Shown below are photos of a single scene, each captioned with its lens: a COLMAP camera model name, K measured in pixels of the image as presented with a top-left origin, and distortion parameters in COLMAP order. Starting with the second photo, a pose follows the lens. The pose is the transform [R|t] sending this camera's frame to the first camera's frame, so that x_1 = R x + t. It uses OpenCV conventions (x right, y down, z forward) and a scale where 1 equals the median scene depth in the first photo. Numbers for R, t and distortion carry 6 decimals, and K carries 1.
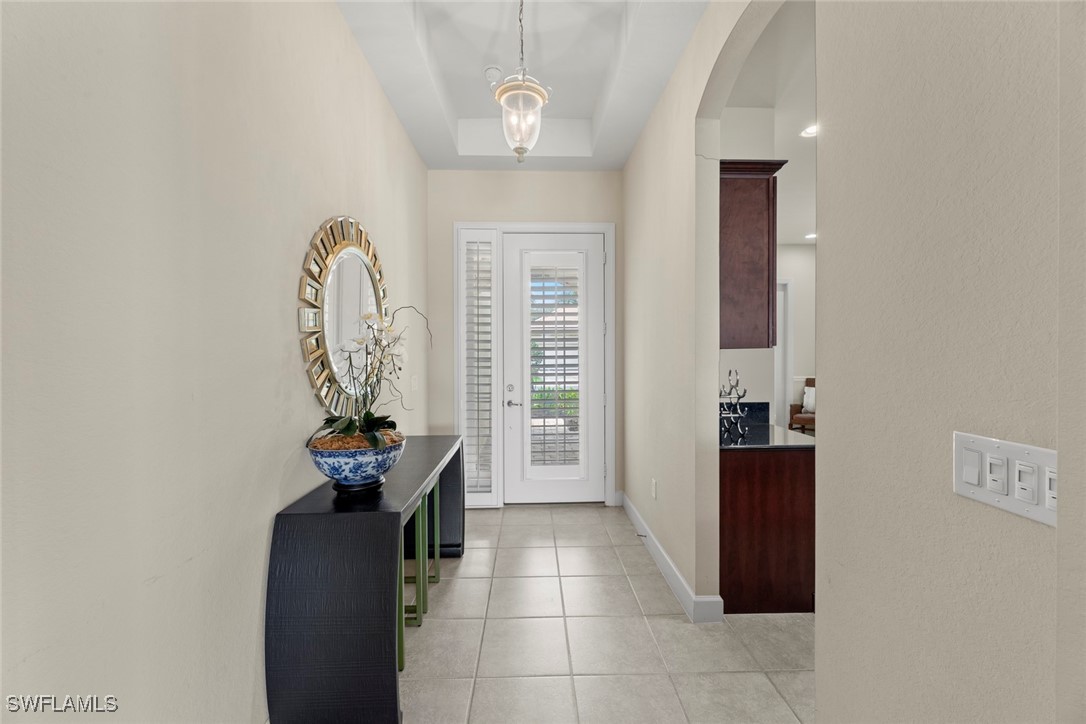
lens RADIAL K [[437.5, 0, 541.2], [0, 437.5, 356.0], [0, 0, 1]] dist [-0.000131, 0.000528]
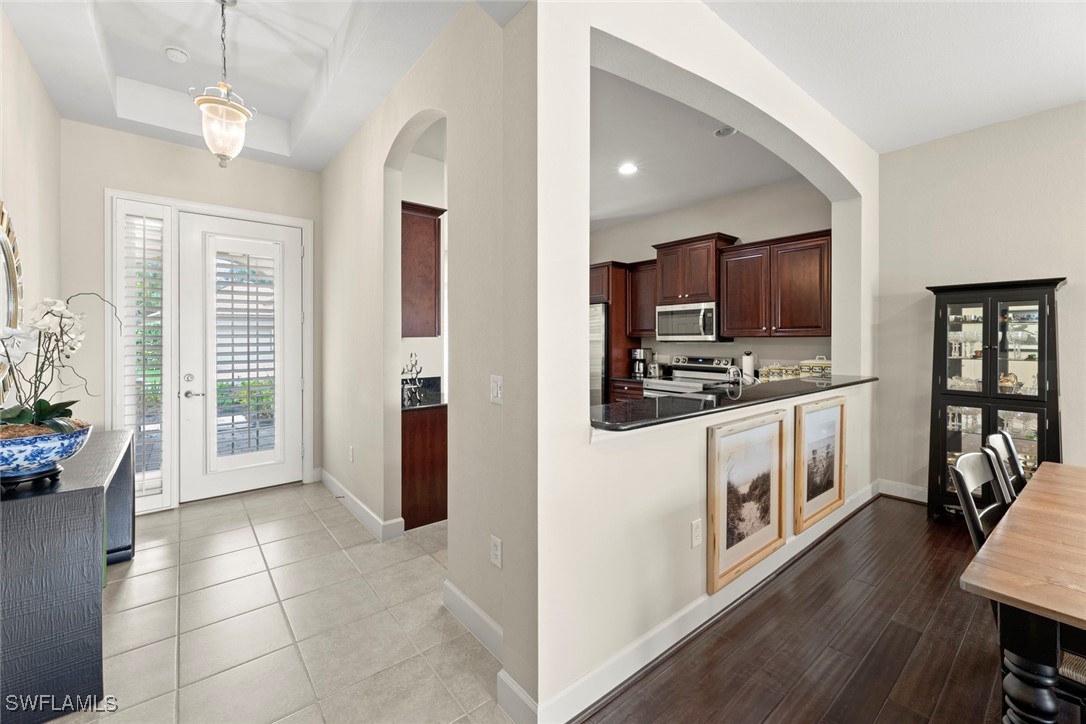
lens RADIAL K [[437.5, 0, 543.4], [0, 437.5, 339.8], [0, 0, 1]] dist [-0.000131, 0.000528]
pose [[0.786902, 0.002216, 0.617073, -0.078920], [0.003488, 0.999962, -0.008038, 0.003298], [-0.617068, 0.008477, 0.786864, -0.314895]]
